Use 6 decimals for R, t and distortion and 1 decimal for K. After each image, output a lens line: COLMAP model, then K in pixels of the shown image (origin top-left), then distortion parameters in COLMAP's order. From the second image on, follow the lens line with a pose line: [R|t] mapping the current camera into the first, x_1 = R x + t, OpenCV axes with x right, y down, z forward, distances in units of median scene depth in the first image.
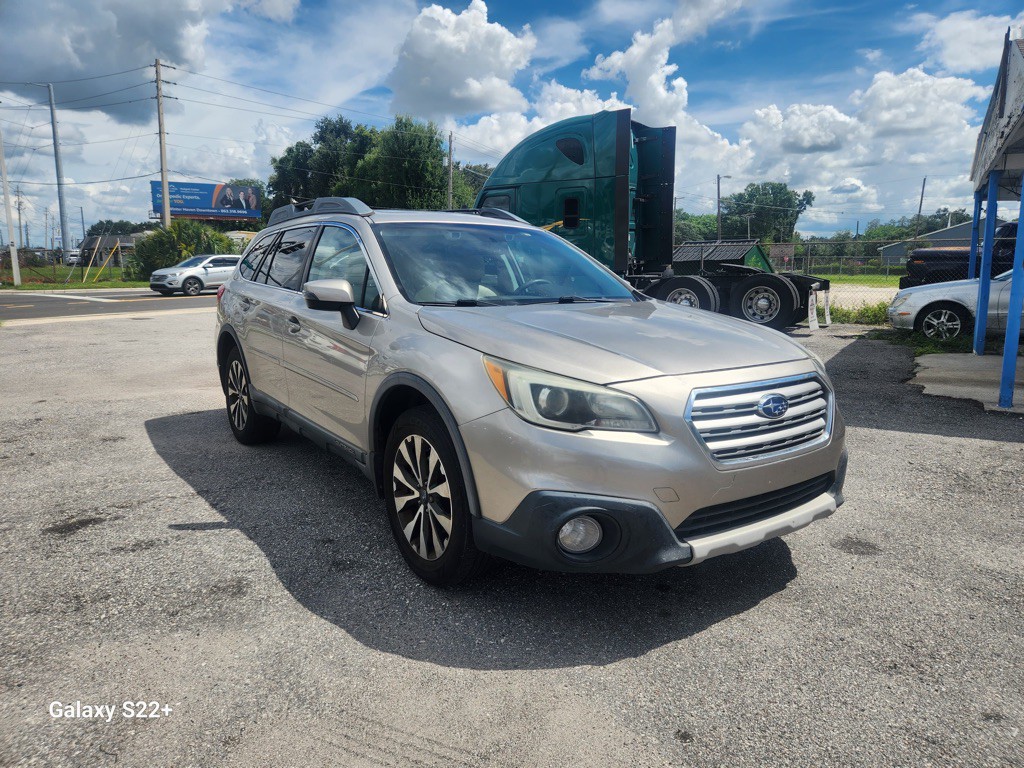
lens RADIAL K [[689.0, 0, 525.9], [0, 689.0, 381.6], [0, 0, 1]] dist [0.076883, -0.076959]
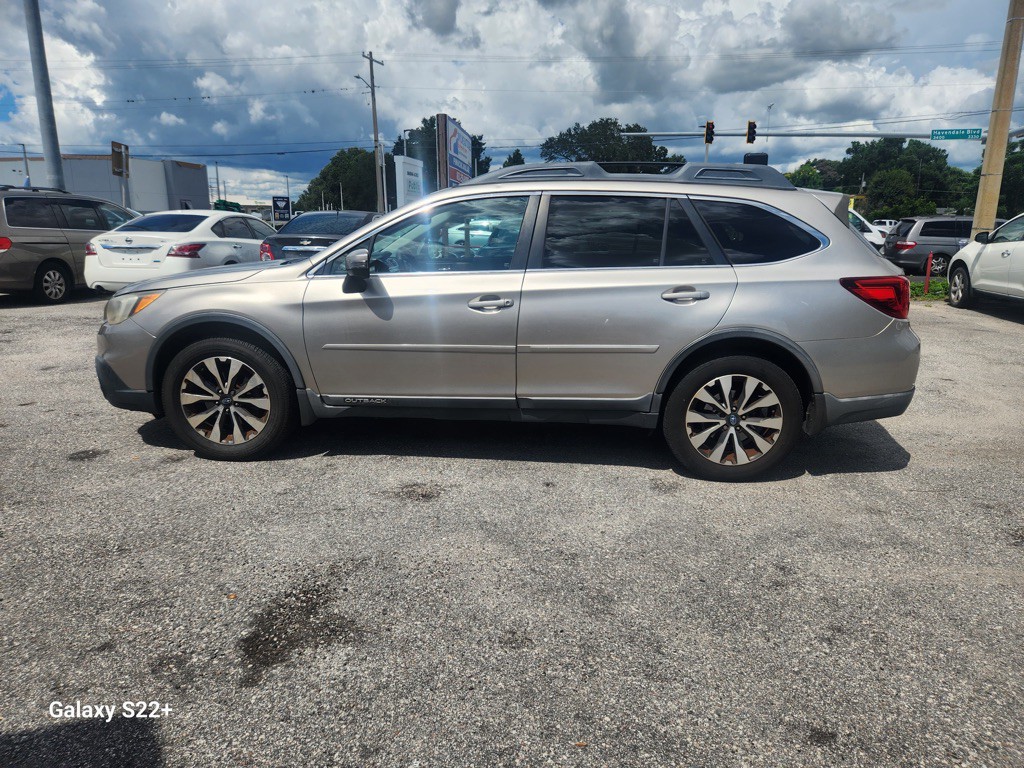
lens RADIAL K [[685.2, 0, 512.0], [0, 685.2, 384.0], [0, 0, 1]] dist [0.077311, -0.075102]
pose [[-0.650703, 0.158548, -0.742595, 0.892927], [-0.141739, 0.935409, 0.323915, -0.398287], [0.745986, 0.316027, -0.586201, 2.285106]]
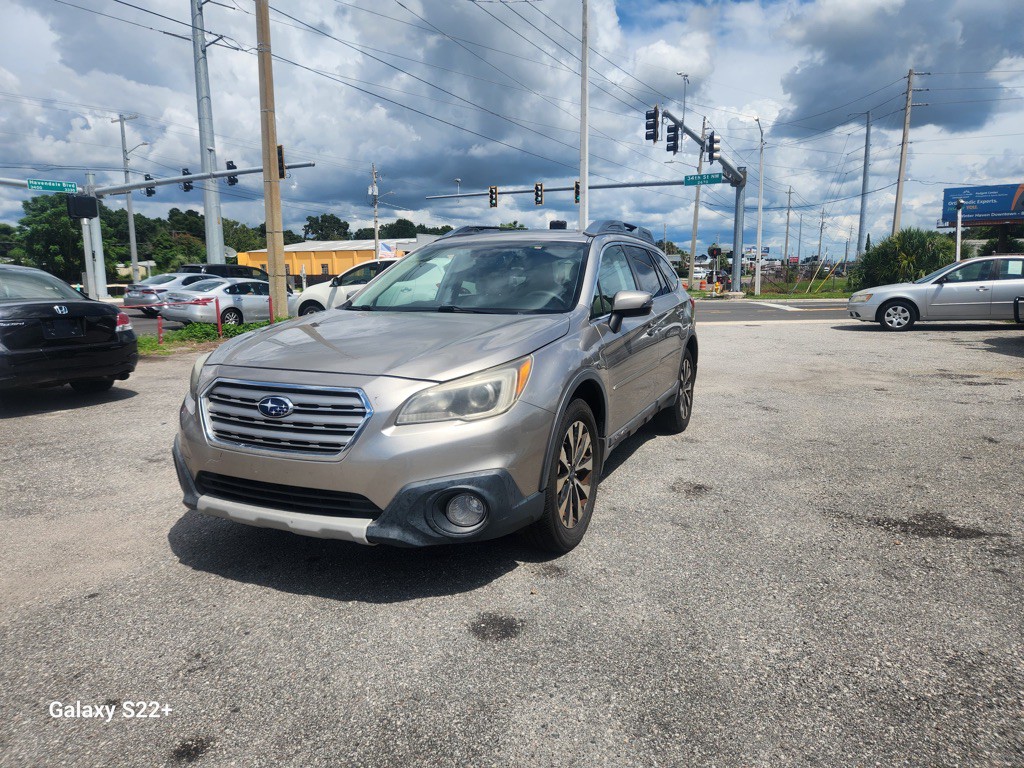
lens RADIAL K [[679.6, 0, 508.6], [0, 679.6, 382.2], [0, 0, 1]] dist [0.078207, -0.075976]
pose [[0.482209, 0.122041, -0.867514, 1.139623], [-0.132789, 0.988990, 0.065319, -0.095115], [0.865934, 0.083699, 0.493105, 0.611079]]
